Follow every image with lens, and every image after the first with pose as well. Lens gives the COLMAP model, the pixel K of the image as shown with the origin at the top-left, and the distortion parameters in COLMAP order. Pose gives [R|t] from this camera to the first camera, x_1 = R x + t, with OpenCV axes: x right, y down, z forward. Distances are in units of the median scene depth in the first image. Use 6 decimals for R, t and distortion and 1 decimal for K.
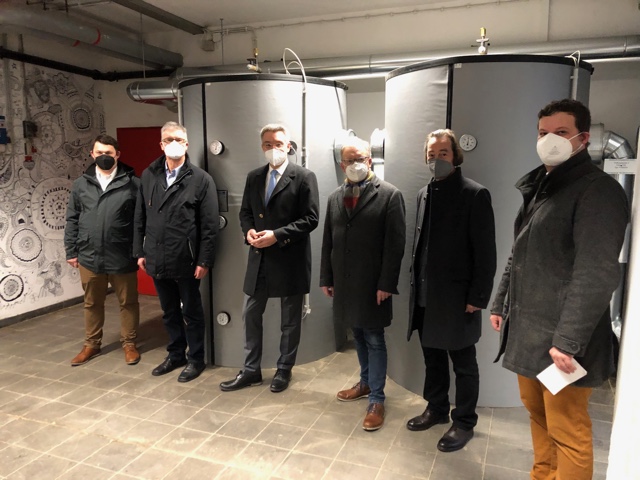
lens RADIAL K [[517.4, 0, 320.0], [0, 517.4, 240.0], [0, 0, 1]] dist [-0.005660, 0.024014]
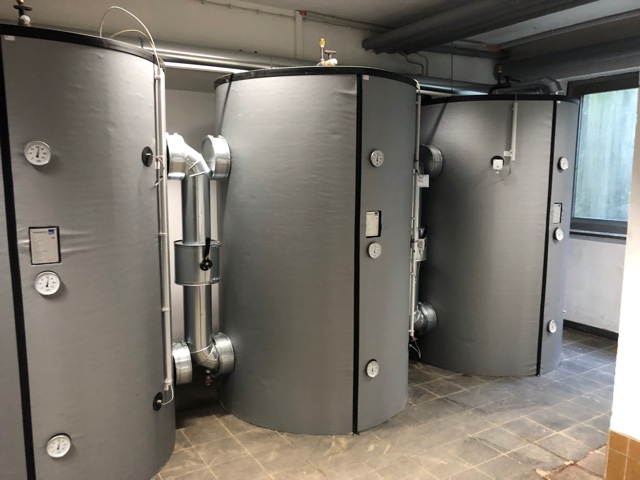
lens RADIAL K [[517.4, 0, 320.2], [0, 517.4, 240.8], [0, 0, 1]] dist [-0.005660, 0.024014]
pose [[0.613549, -0.101519, 0.783104, -0.548478], [0.113057, 0.992778, 0.040122, -0.085003], [-0.781521, 0.063919, 0.620595, 0.485067]]
